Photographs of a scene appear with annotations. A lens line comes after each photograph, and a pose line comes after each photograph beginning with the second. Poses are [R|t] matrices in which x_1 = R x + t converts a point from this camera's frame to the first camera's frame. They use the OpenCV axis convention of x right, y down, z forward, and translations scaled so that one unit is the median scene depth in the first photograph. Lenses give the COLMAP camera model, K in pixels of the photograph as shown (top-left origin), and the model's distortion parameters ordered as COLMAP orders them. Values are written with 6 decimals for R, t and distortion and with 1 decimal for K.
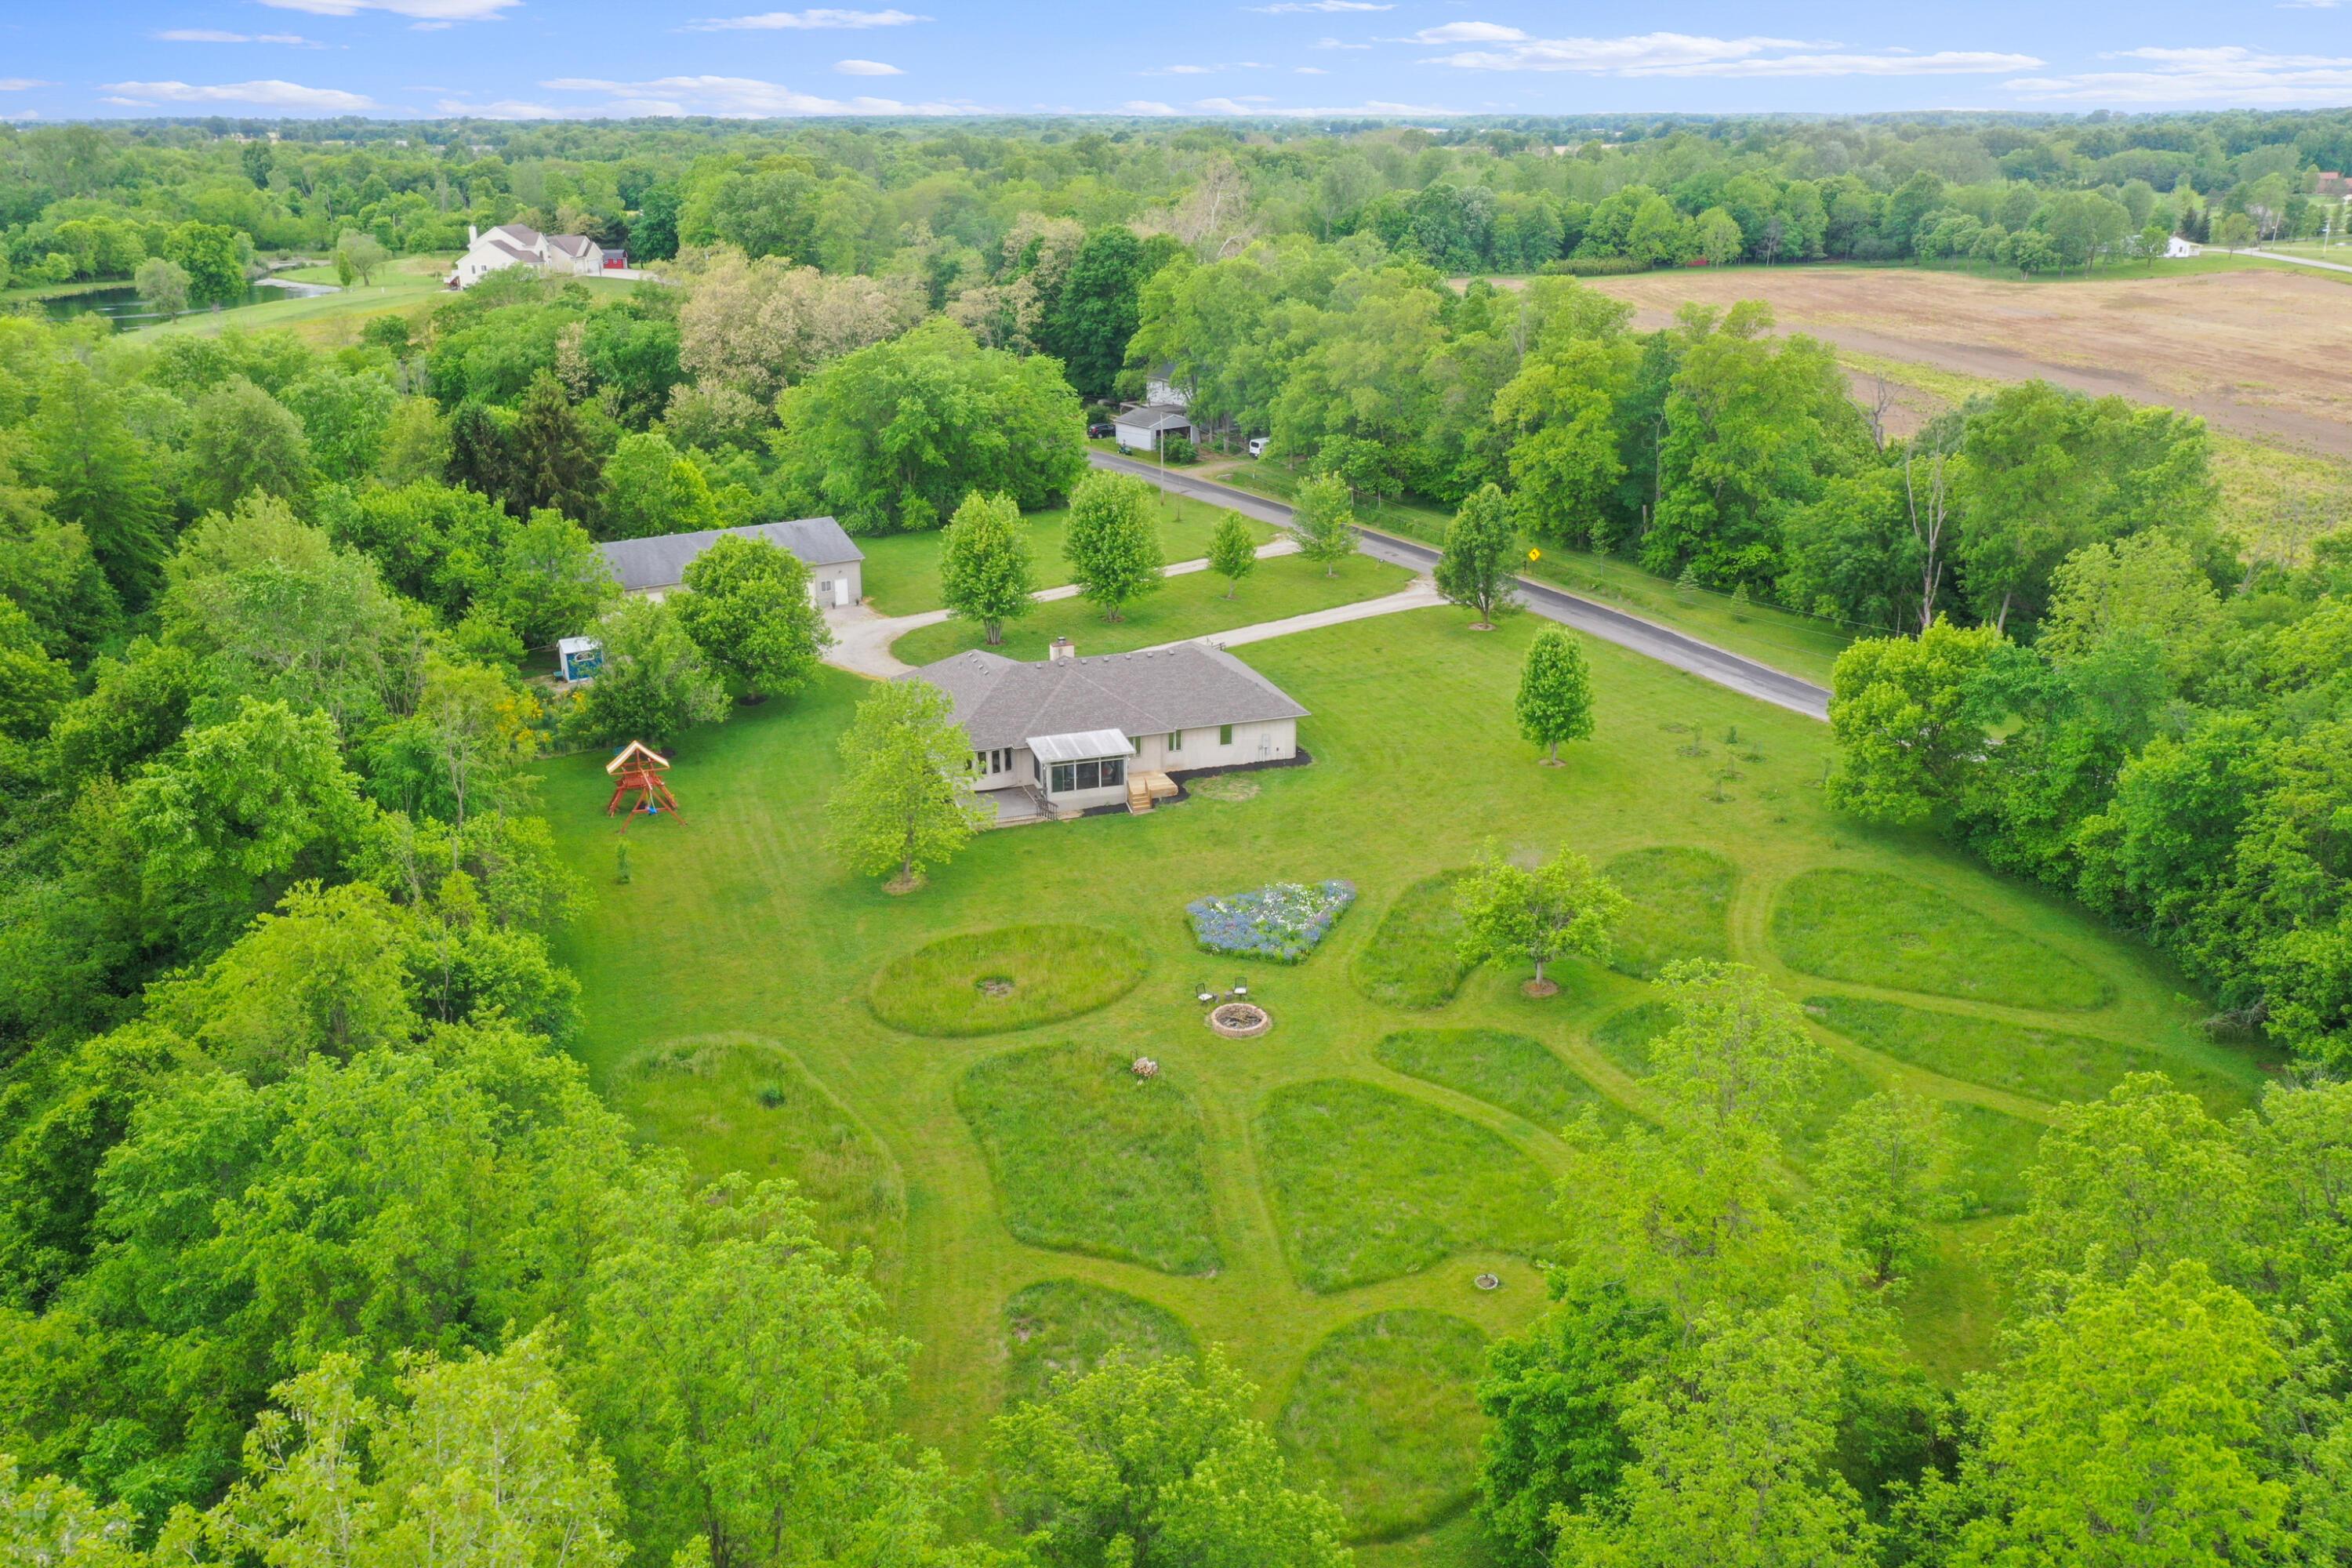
lens RADIAL K [[1856.9, 0, 1176.0], [0, 1856.9, 784.0], [0, 0, 1]] dist [0.004970, 0.007282]
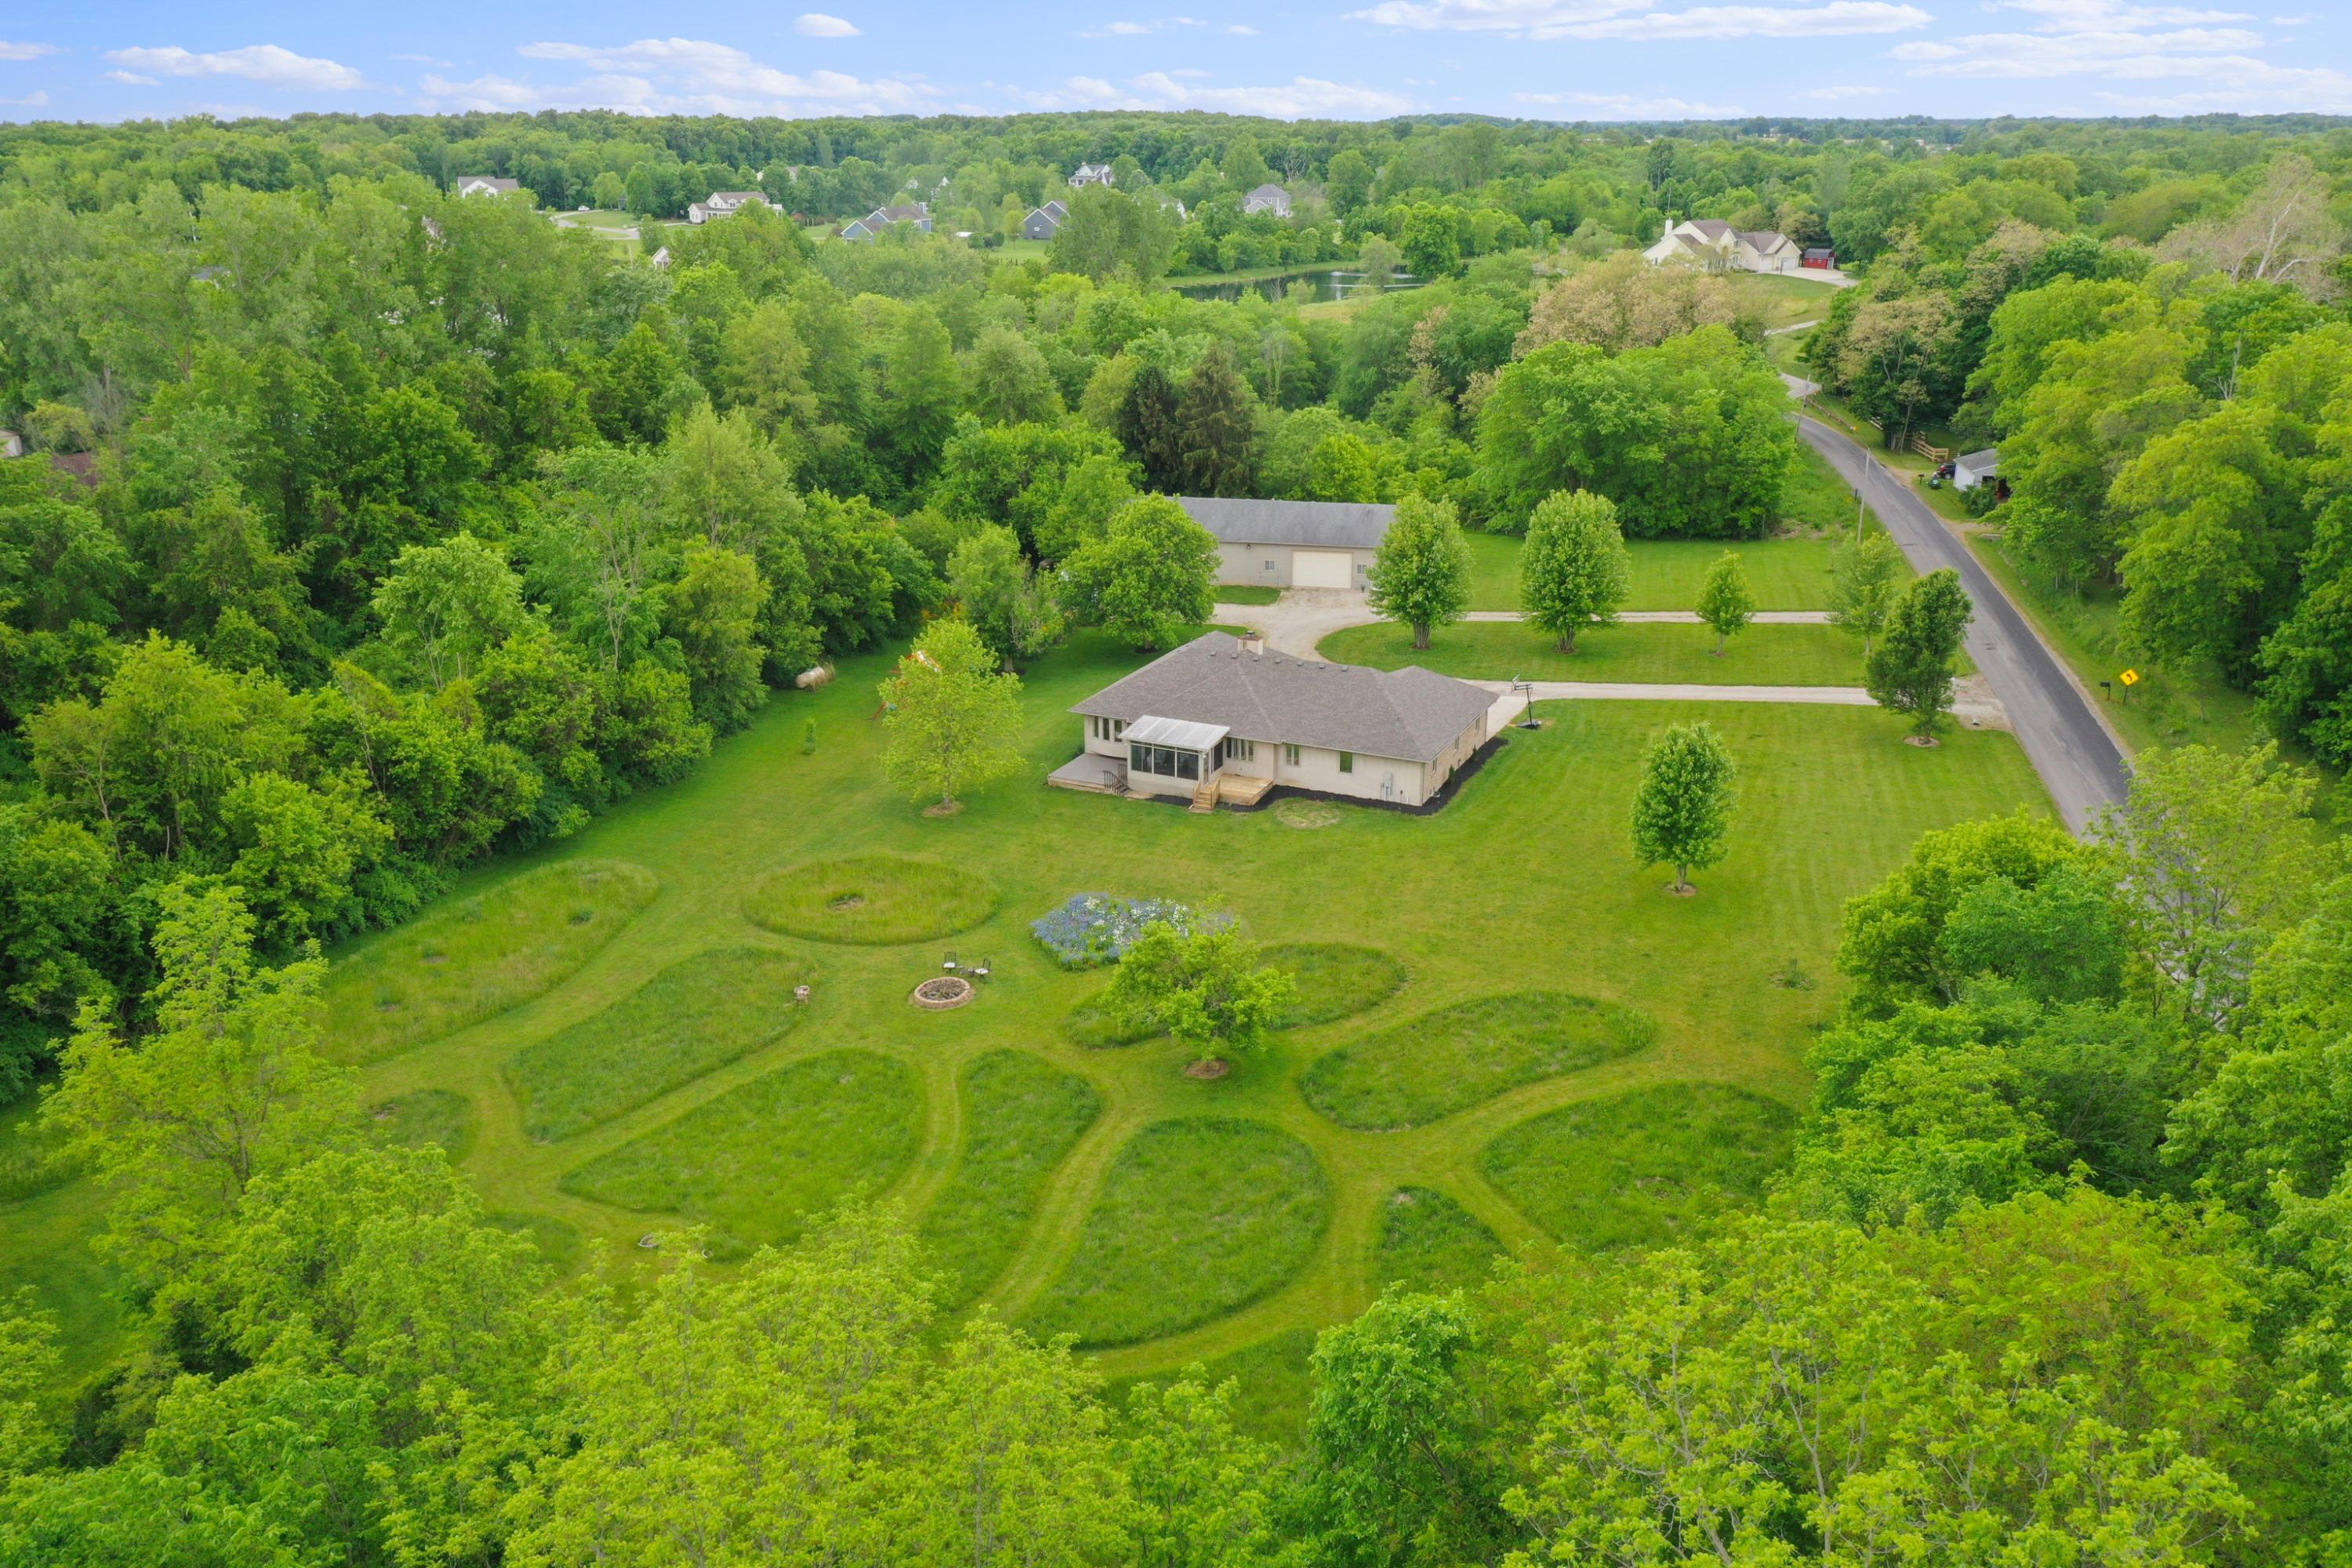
lens RADIAL K [[1854.1, 0, 1176.0], [0, 1854.1, 784.0], [0, 0, 1]] dist [0.002381, 0.005970]
pose [[0.717529, 0.234010, -0.656042, 0.437175], [-0.233427, 0.968196, 0.090051, -0.060105], [0.656250, 0.088524, 0.749333, 0.178416]]
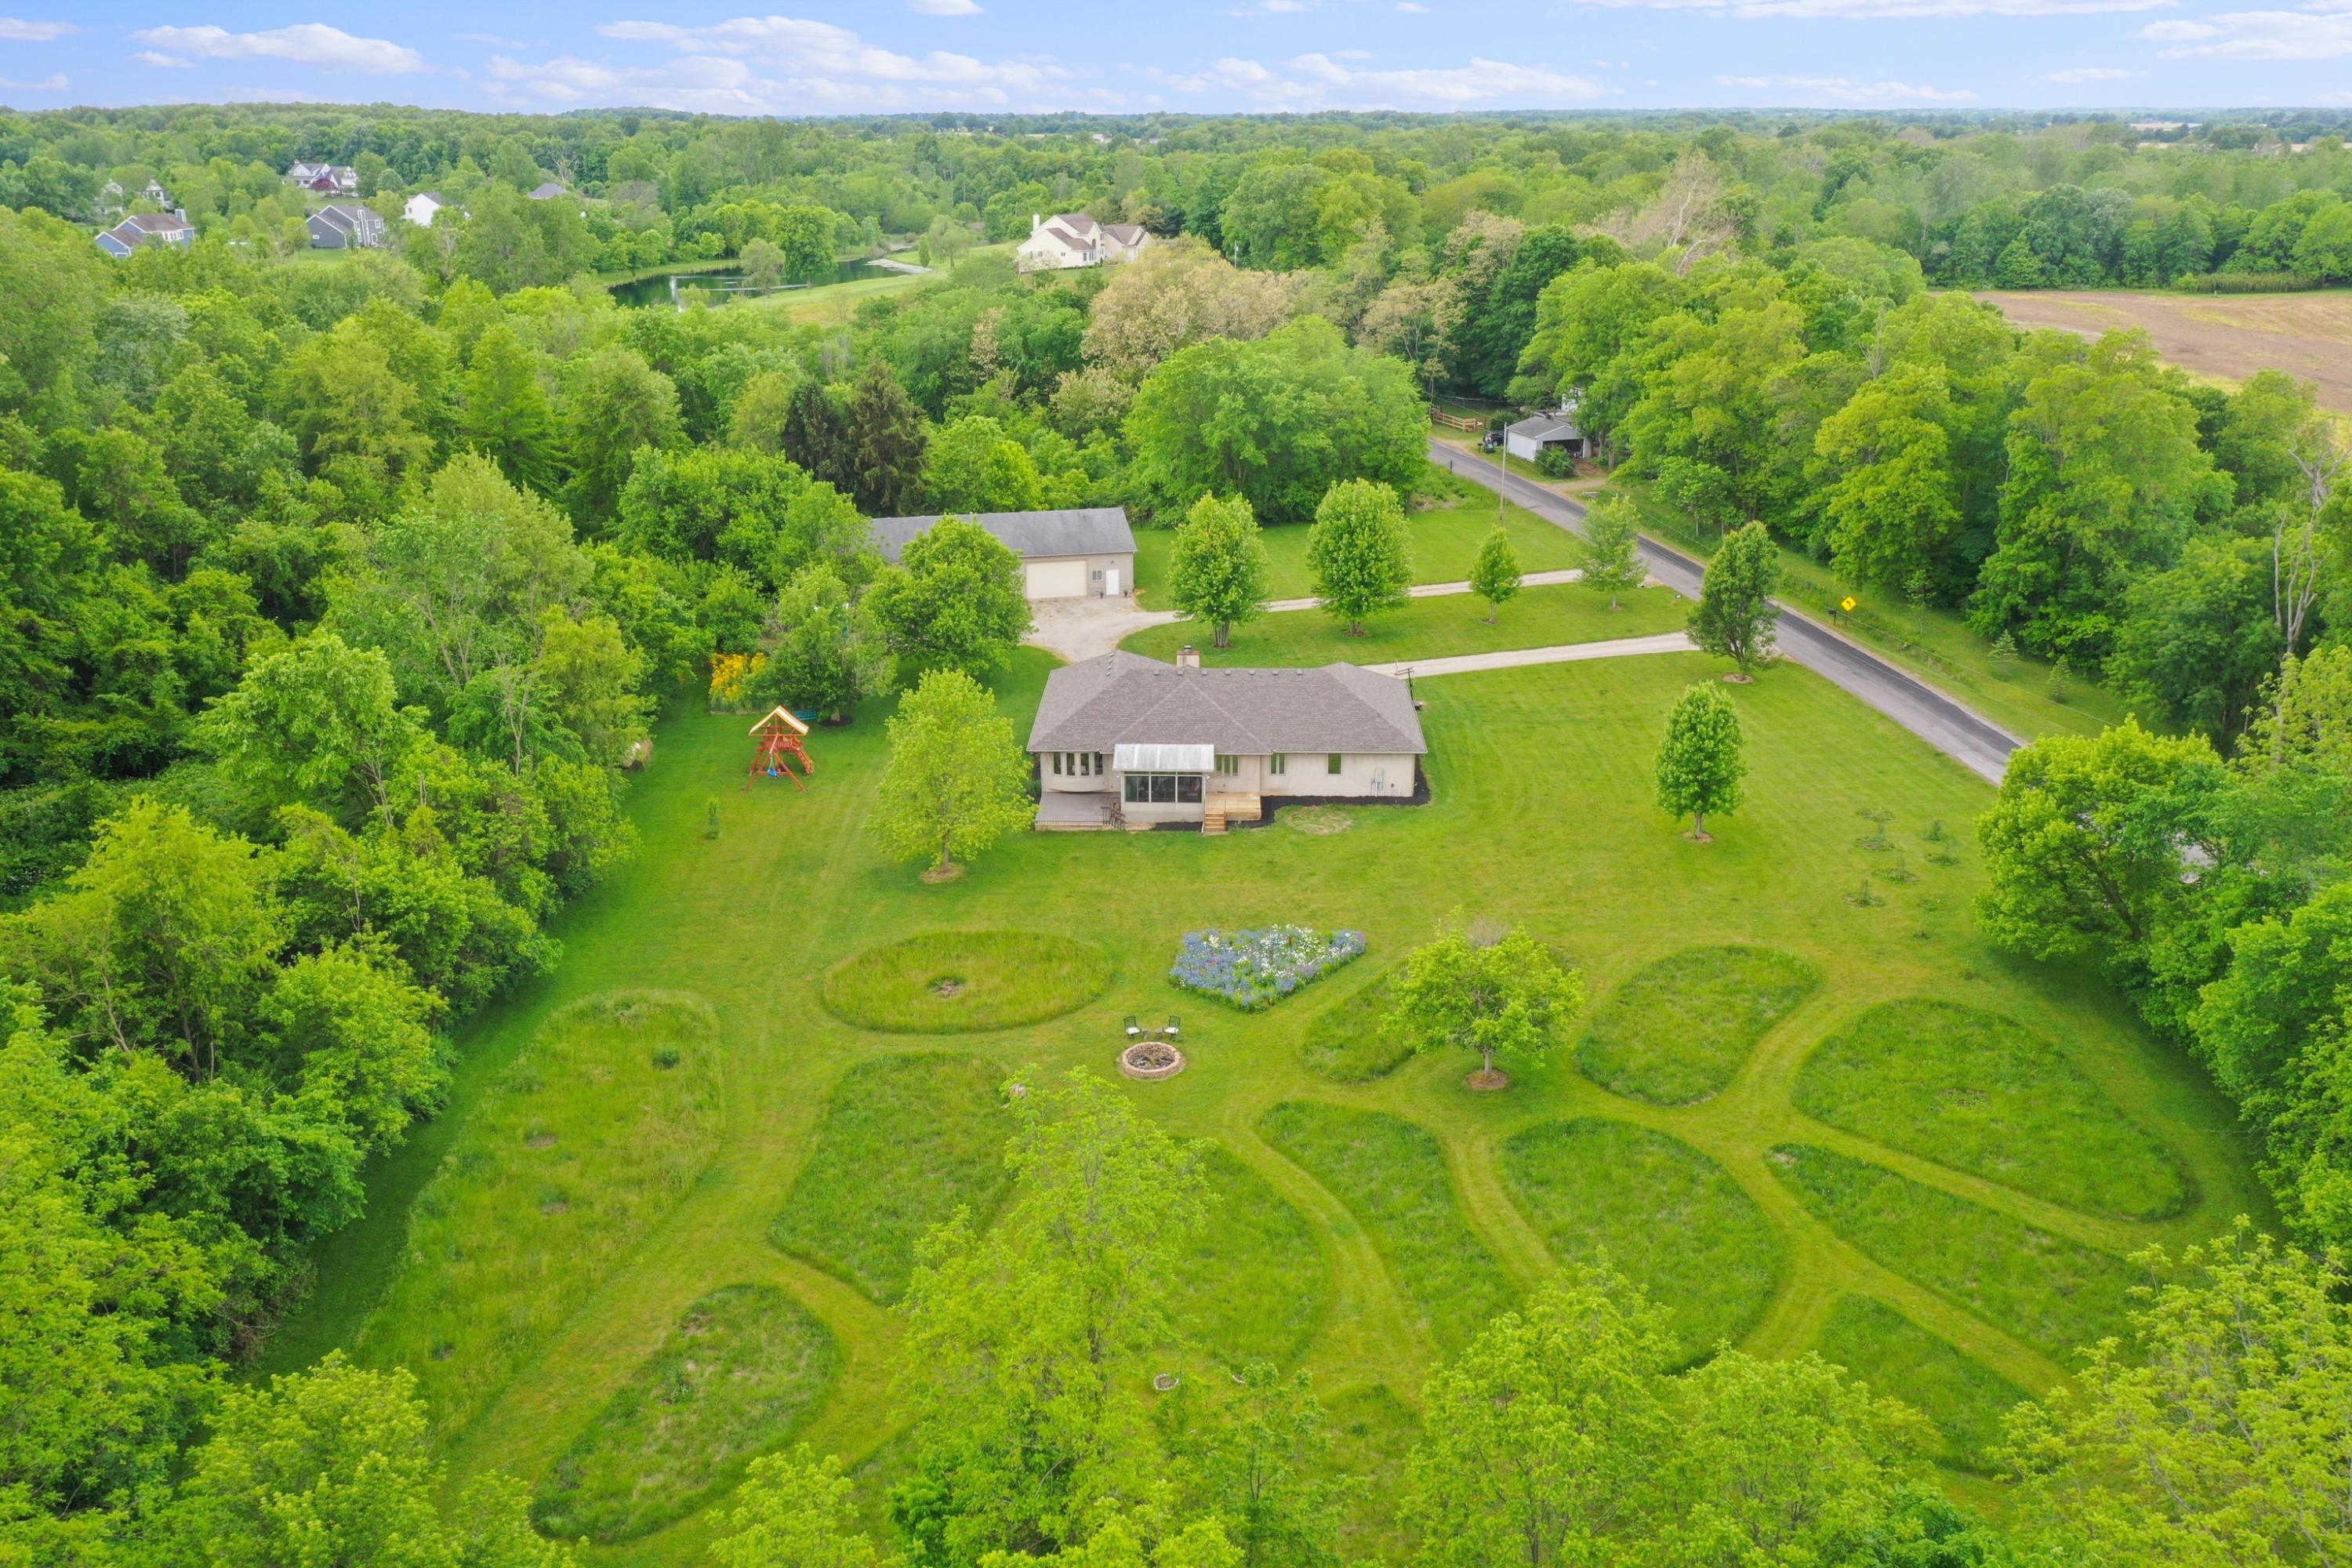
lens RADIAL K [[1854.1, 0, 1176.0], [0, 1854.1, 784.0], [0, 0, 1]] dist [0.002381, 0.005970]
pose [[0.939670, 0.116707, -0.321559, 0.192120], [-0.115565, 0.993040, 0.022707, -0.021266], [0.321971, 0.015824, 0.946617, 0.056072]]
